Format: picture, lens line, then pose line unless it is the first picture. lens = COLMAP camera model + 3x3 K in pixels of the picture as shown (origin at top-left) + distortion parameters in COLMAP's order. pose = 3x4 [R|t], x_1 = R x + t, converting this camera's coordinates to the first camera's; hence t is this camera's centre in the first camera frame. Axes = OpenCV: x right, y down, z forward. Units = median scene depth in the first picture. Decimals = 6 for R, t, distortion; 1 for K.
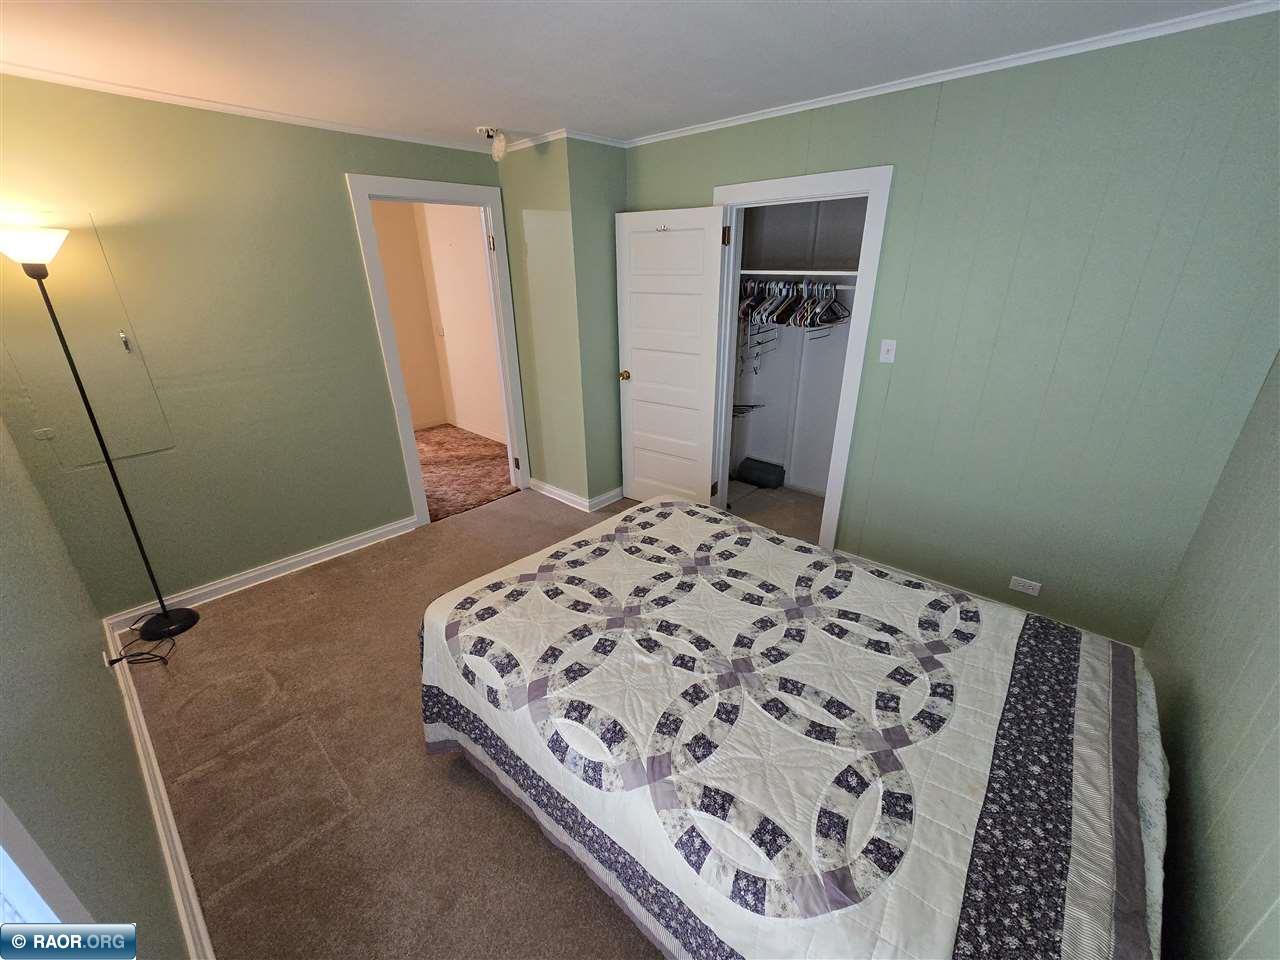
lens RADIAL K [[519.4, 0, 640.0], [0, 519.4, 480.0], [0, 0, 1]] dist [-0.000241, 0.000048]
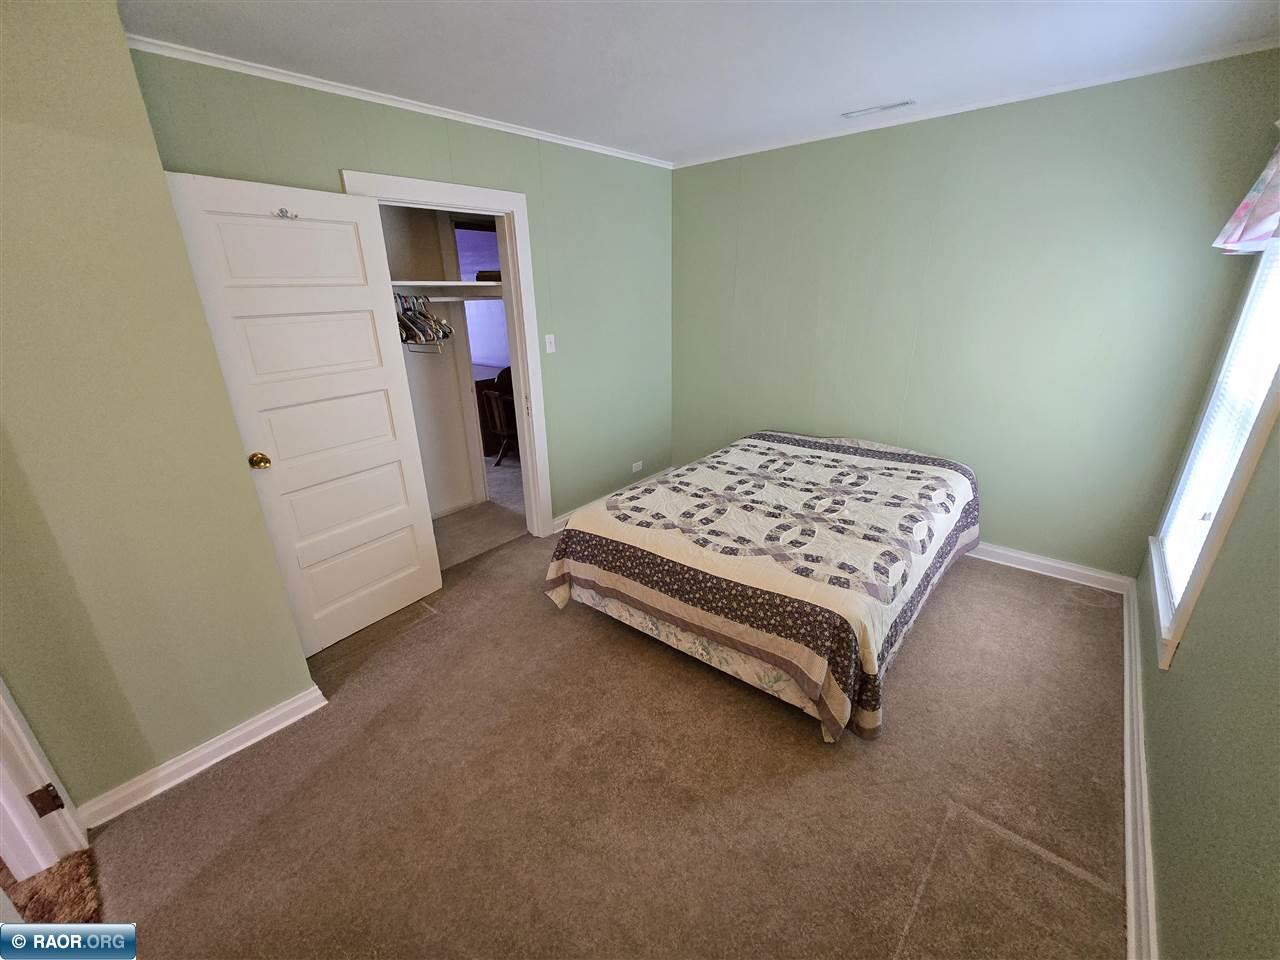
lens RADIAL K [[518.9, 0, 640.0], [0, 518.9, 480.0], [0, 0, 1]] dist [0.010171, -0.000320]
pose [[-0.022266, -0.337784, 0.940960, -1.167946], [0.400113, 0.859520, 0.318017, -0.396329], [-0.916195, 0.383571, 0.116014, 1.119105]]
